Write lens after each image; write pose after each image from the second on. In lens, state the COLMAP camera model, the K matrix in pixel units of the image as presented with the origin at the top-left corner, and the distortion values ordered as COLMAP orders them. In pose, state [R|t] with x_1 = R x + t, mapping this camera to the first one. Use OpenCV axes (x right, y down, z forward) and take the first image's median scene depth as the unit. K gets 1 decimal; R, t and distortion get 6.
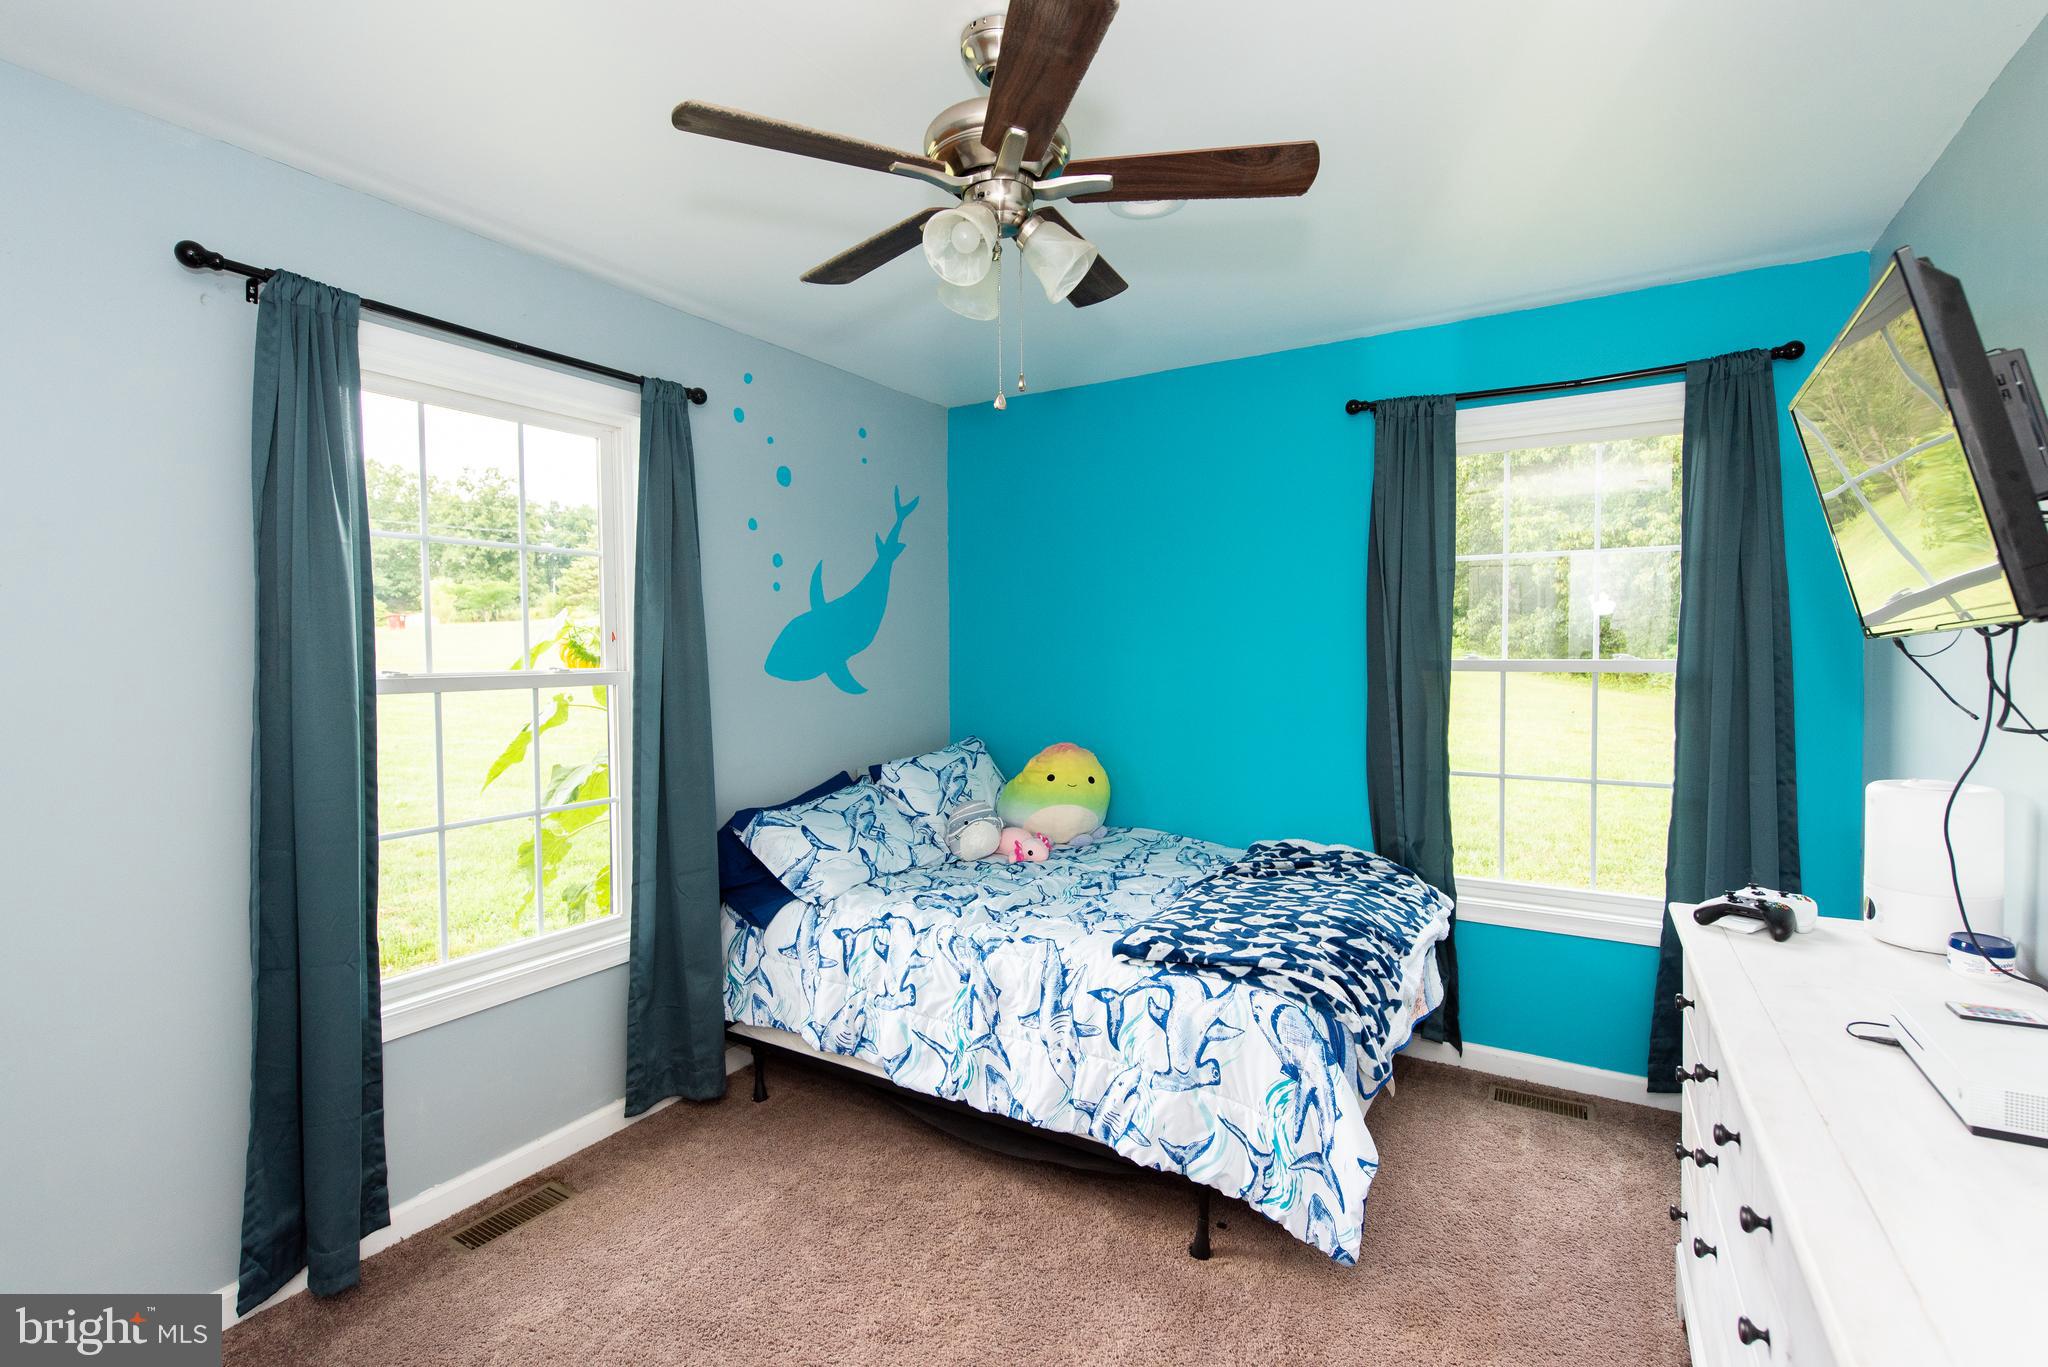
lens RADIAL K [[953.4, 0, 1019.4], [0, 953.4, 678.5], [0, 0, 1]] dist [0.011460, -0.000428]
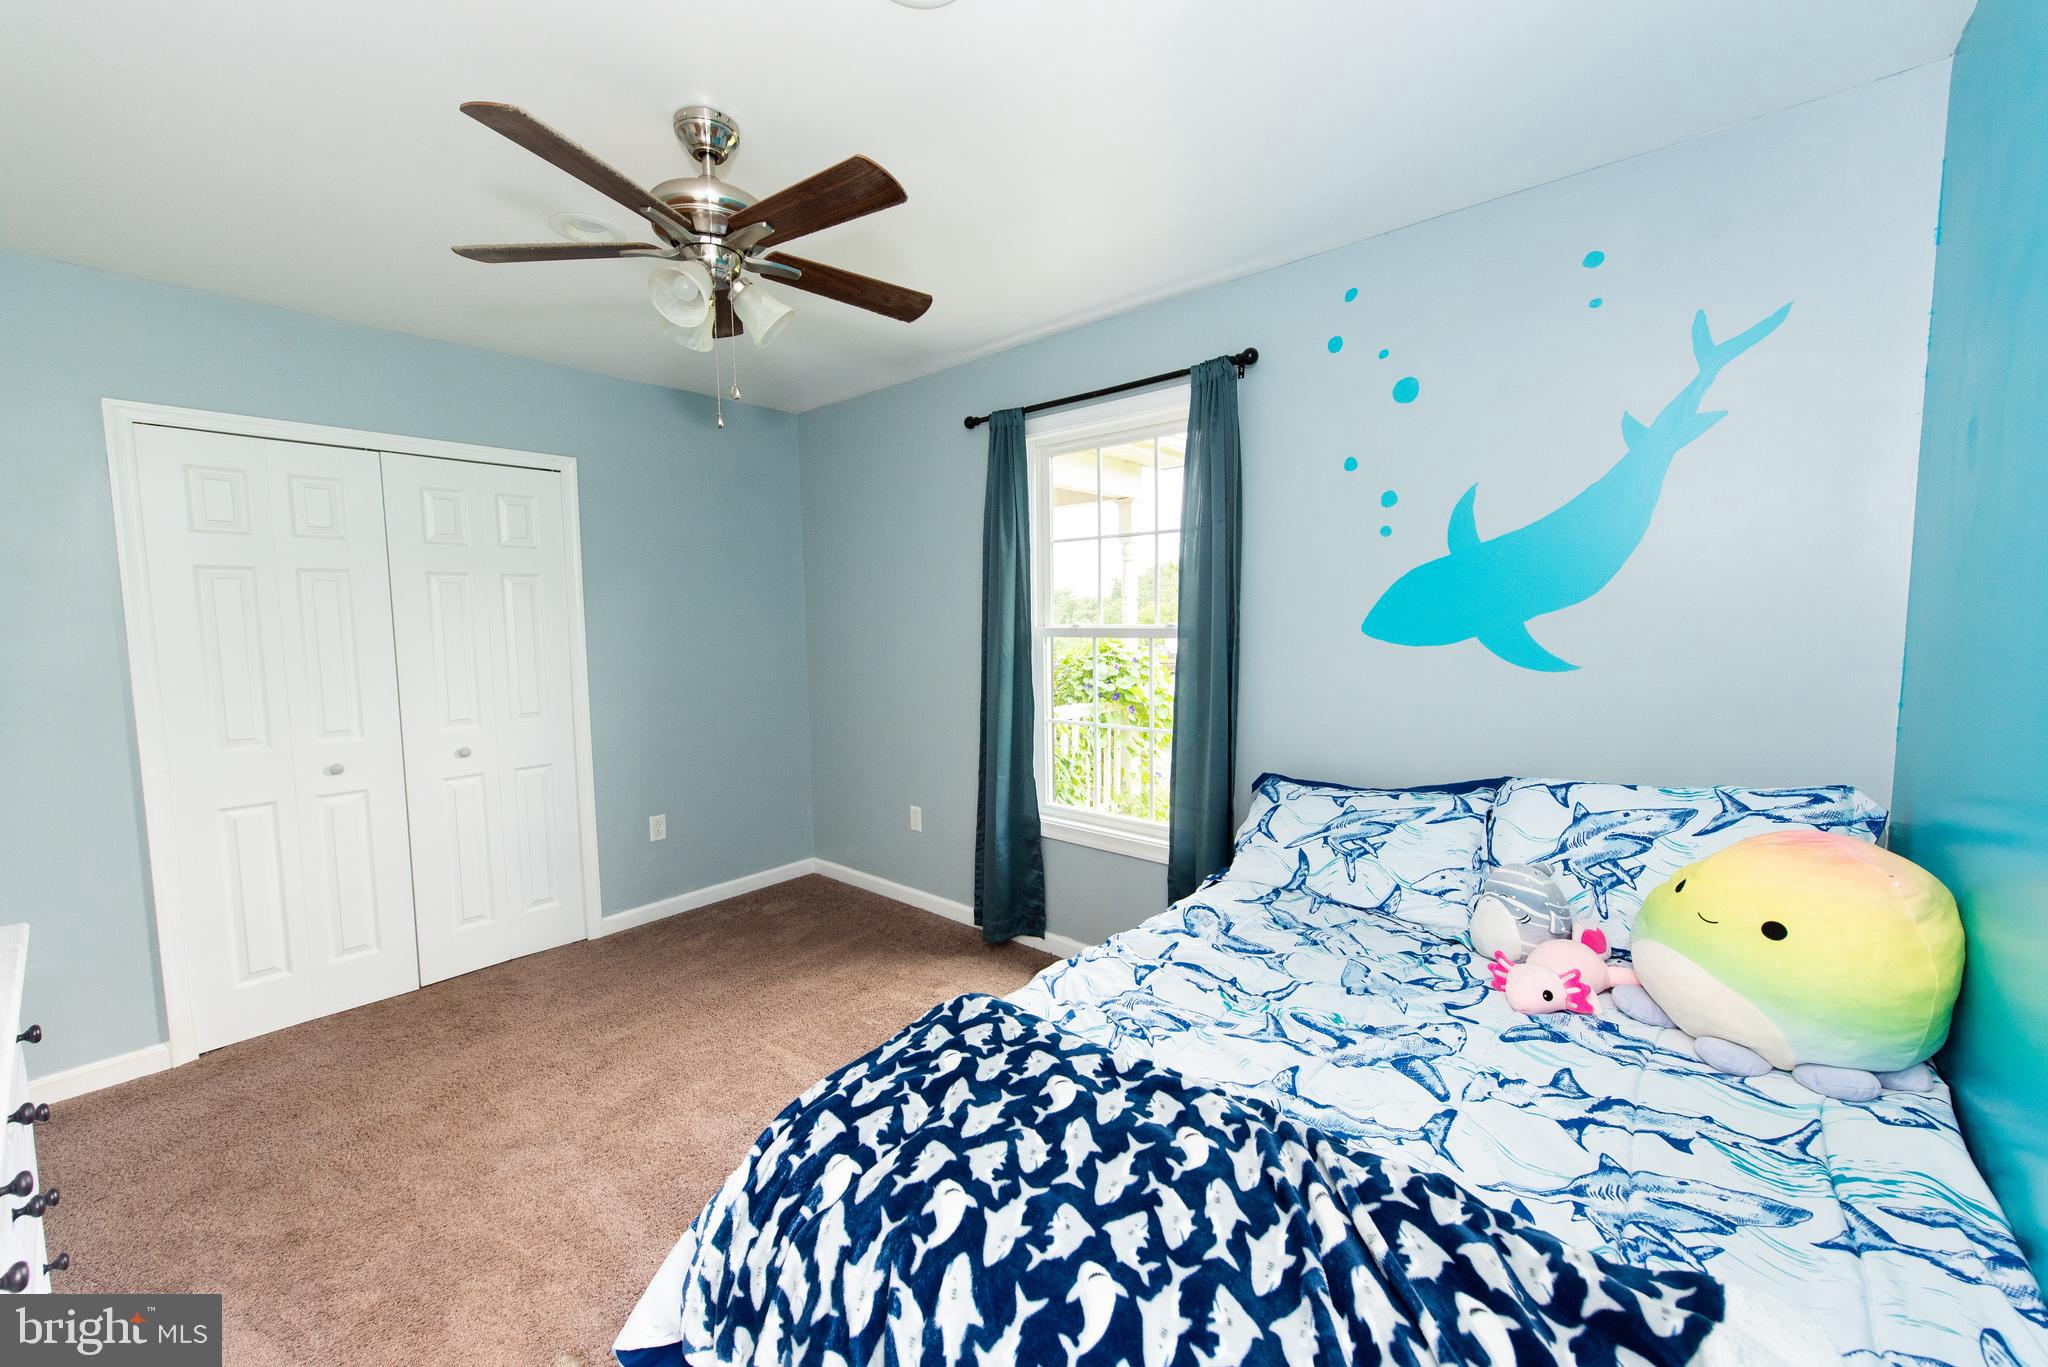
lens RADIAL K [[802.1, 0, 1019.7], [0, 802.1, 682.6], [0, 0, 1]] dist [0.010318, -0.000198]
pose [[-0.180050, 0.094151, -0.979141, 0.611538], [-0.015763, 0.995005, 0.098575, -0.035113], [0.983531, 0.033183, -0.177666, 0.990114]]
